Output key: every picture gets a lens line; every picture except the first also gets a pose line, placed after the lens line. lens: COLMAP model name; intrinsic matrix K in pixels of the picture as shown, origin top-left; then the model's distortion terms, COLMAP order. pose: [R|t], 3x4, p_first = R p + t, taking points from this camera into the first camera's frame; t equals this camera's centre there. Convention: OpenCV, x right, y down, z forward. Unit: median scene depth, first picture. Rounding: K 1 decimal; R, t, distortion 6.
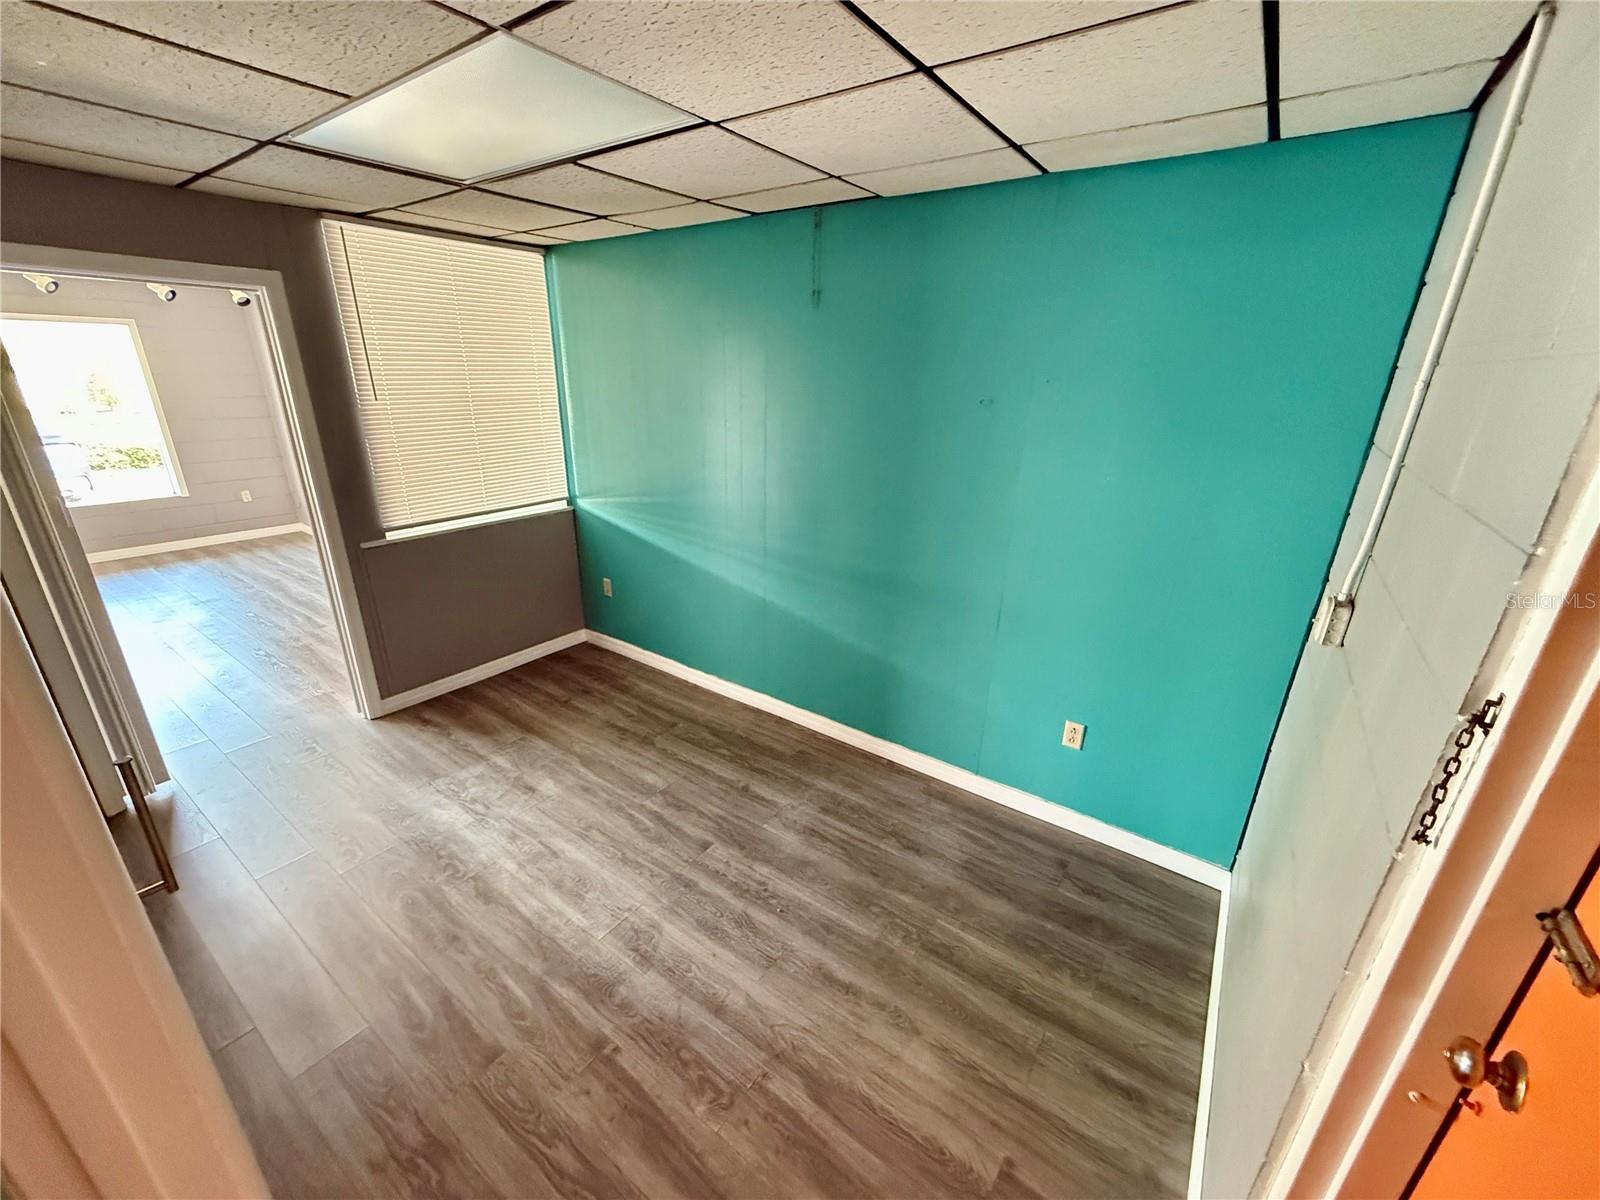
lens RADIAL K [[637.6, 0, 800.7], [0, 637.6, 601.5], [0, 0, 1]] dist [0.003704, -0.000300]
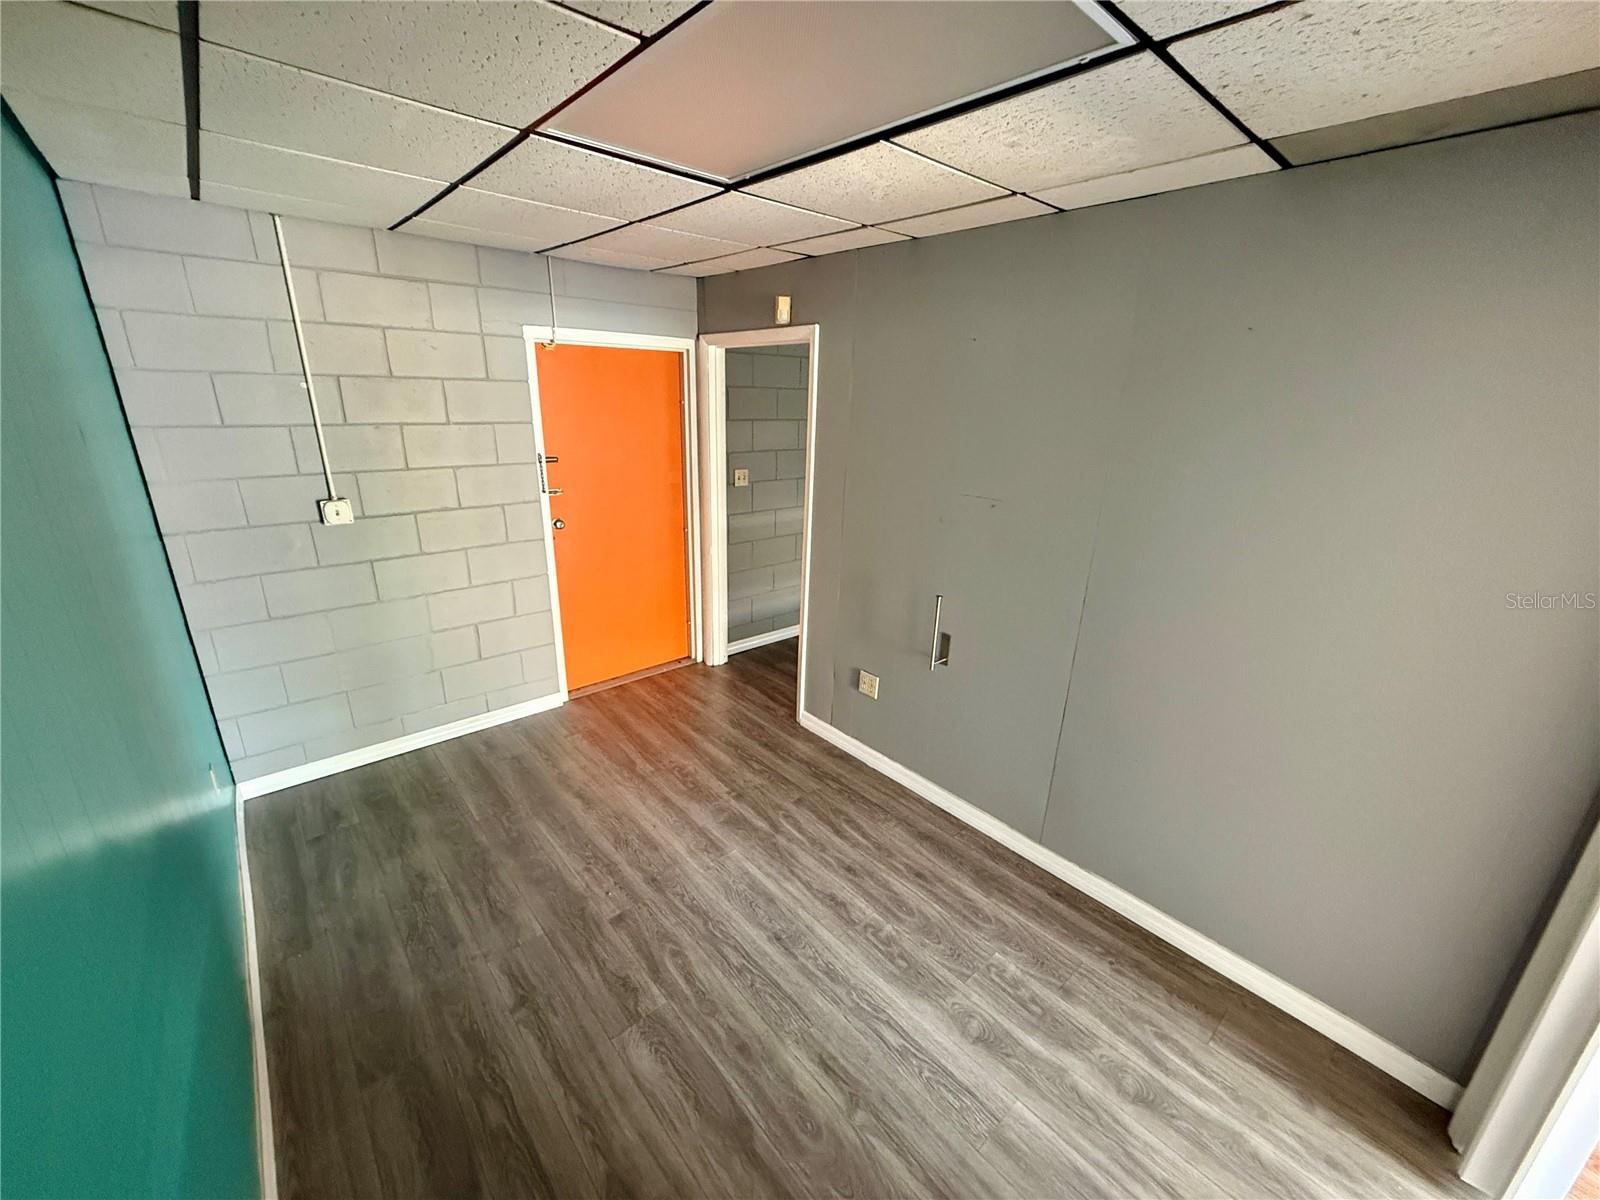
lens RADIAL K [[637.6, 0, 800.5], [0, 637.6, 603.1], [0, 0, 1]] dist [0.003704, -0.000300]
pose [[-0.972425, -0.116637, 0.201955, -0.583519], [0.035285, 0.782405, 0.621770, -0.570376], [-0.230532, 0.611751, -0.756714, 1.487579]]
